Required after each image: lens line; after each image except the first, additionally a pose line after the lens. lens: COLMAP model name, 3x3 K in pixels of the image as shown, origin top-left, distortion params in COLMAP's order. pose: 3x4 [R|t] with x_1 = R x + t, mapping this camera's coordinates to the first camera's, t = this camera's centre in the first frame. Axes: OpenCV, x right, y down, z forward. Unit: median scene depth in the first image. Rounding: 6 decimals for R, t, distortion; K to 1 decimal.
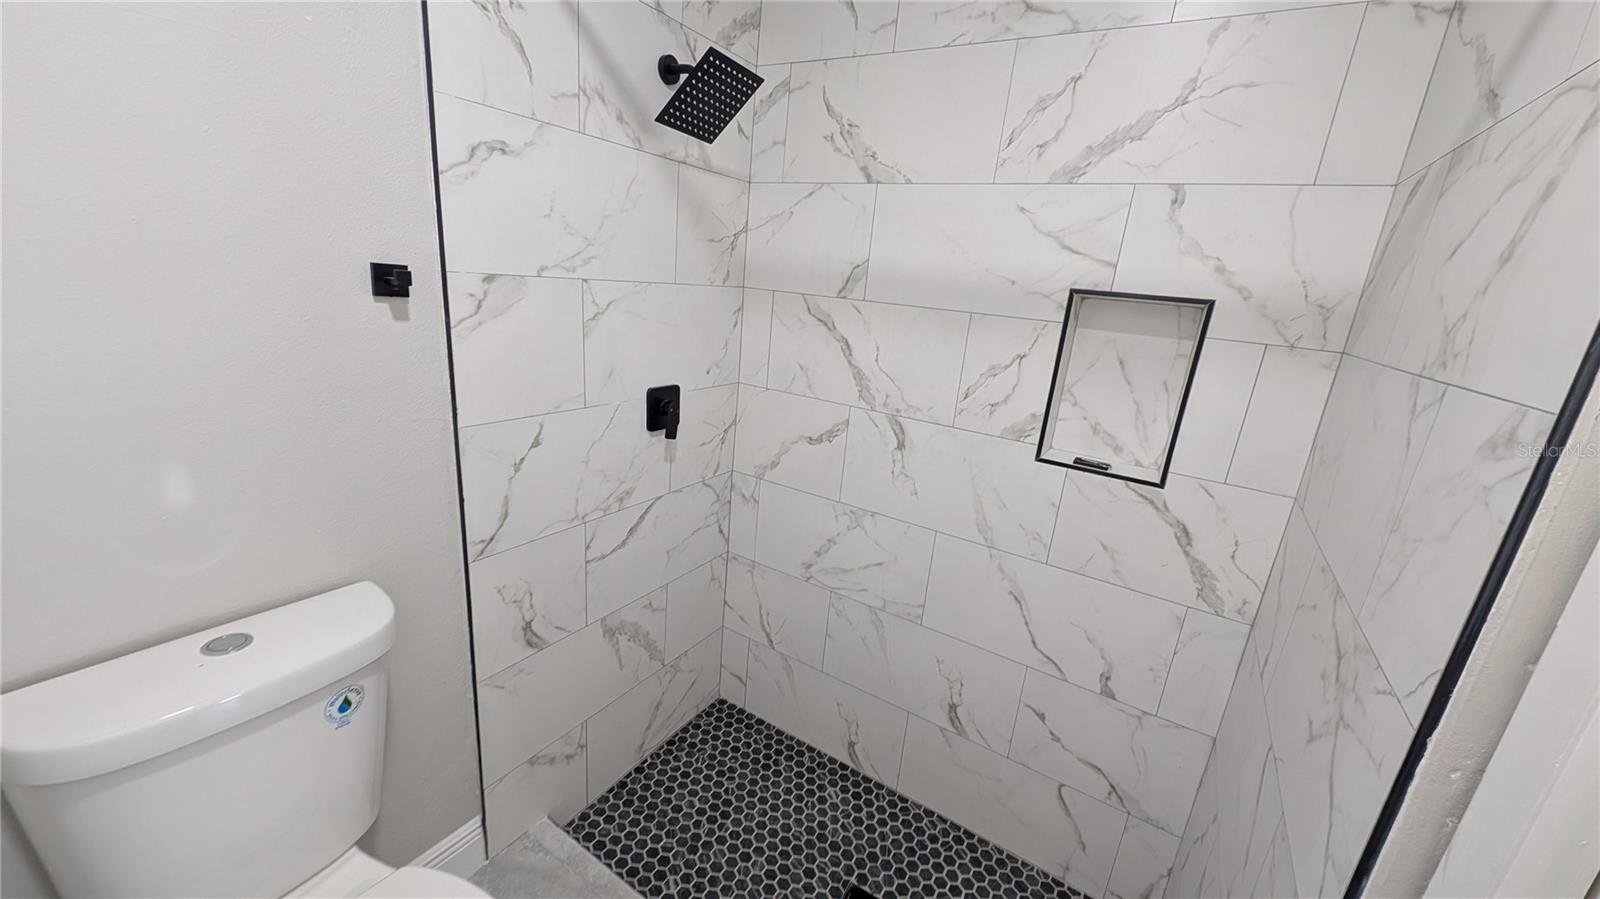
lens RADIAL K [[607.1, 0, 800.5], [0, 607.1, 451.9], [0, 0, 1]] dist [0.014564, -0.000206]
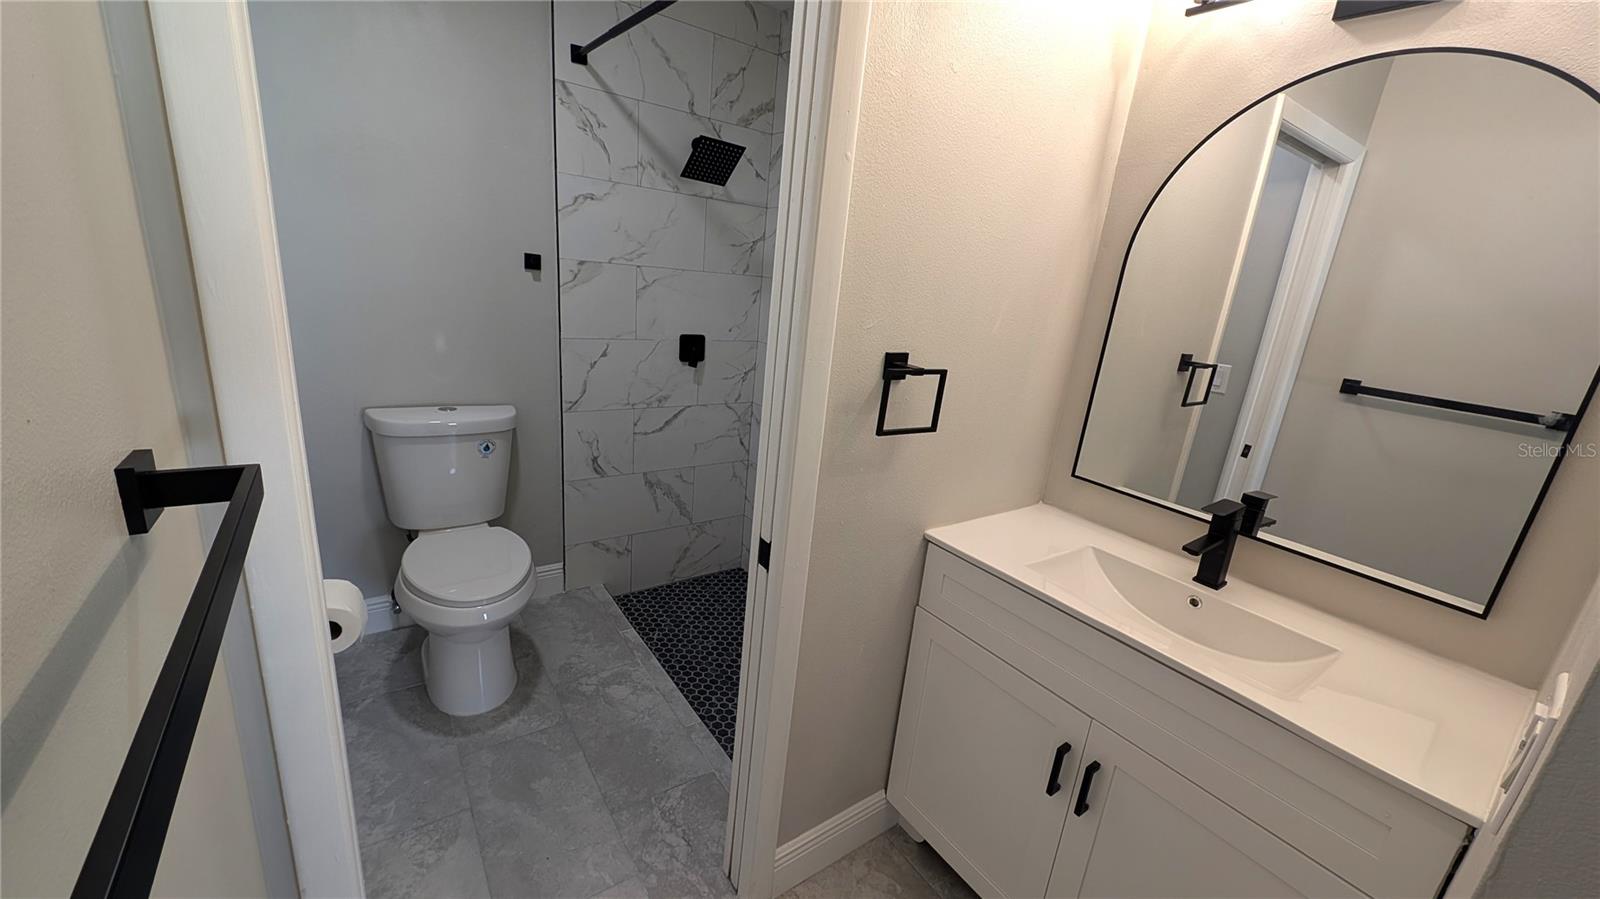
lens RADIAL K [[607.1, 0, 800.5], [0, 607.1, 451.9], [0, 0, 1]] dist [0.014564, -0.000206]
pose [[0.924923, 0.105394, -0.365253, 0.682997], [-0.117636, 0.992992, -0.011359, 0.191932], [0.361496, 0.053473, 0.930839, -0.397306]]
